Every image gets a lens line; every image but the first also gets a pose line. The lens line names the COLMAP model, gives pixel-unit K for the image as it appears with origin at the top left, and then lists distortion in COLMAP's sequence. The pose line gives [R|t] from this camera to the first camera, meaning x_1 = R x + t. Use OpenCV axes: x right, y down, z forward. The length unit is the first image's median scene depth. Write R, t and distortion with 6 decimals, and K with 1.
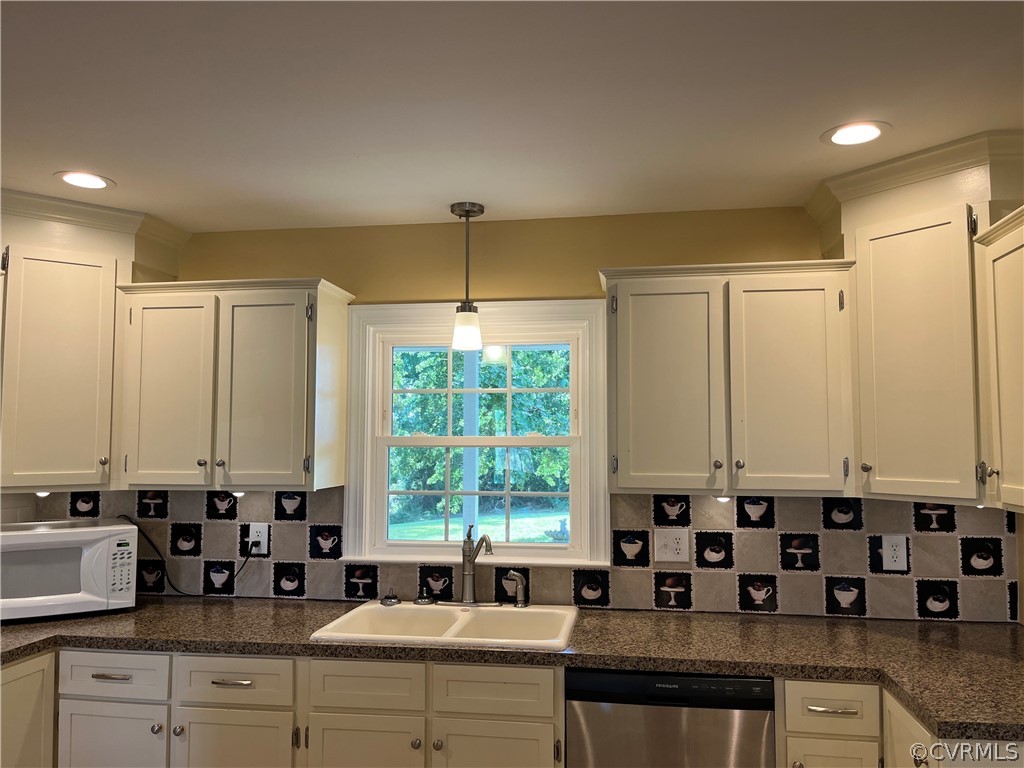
lens RADIAL K [[780.1, 0, 512.4], [0, 780.1, 390.3], [0, 0, 1]] dist [0.038454, -0.036313]
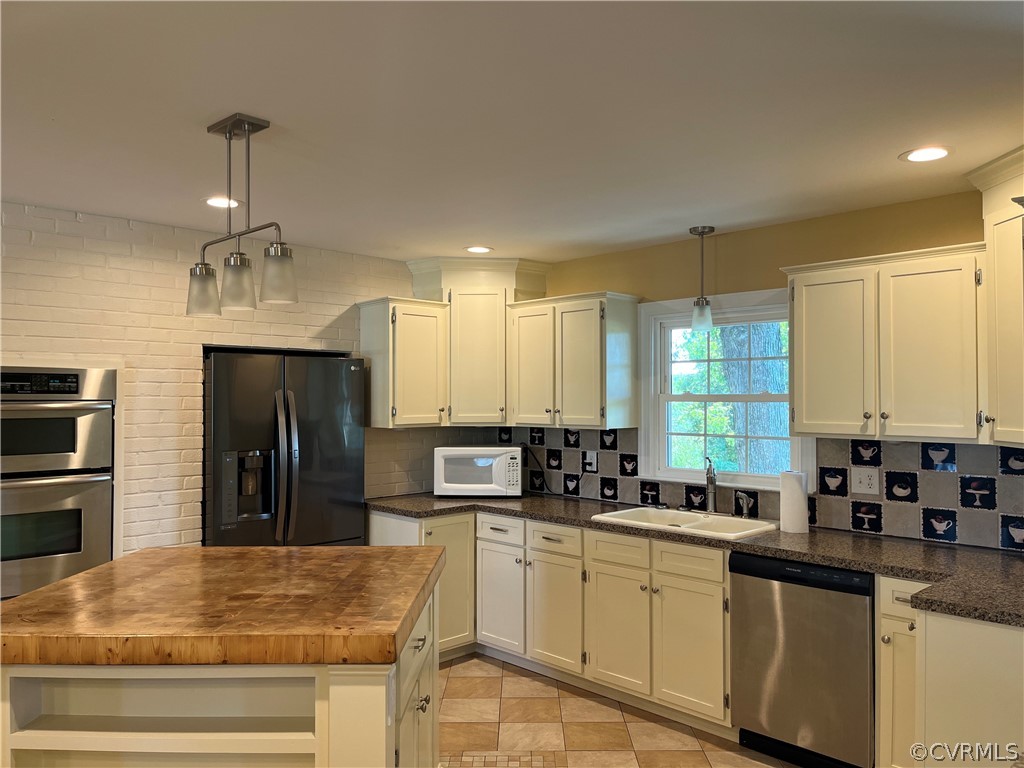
lens RADIAL K [[780.1, 0, 511.9], [0, 780.1, 383.9], [0, 0, 1]] dist [0.038454, -0.036313]
pose [[0.798717, -0.010776, -0.601611, 0.514605], [0.038456, 0.998710, 0.033167, -0.019267], [0.600477, -0.049626, 0.798101, -0.331384]]
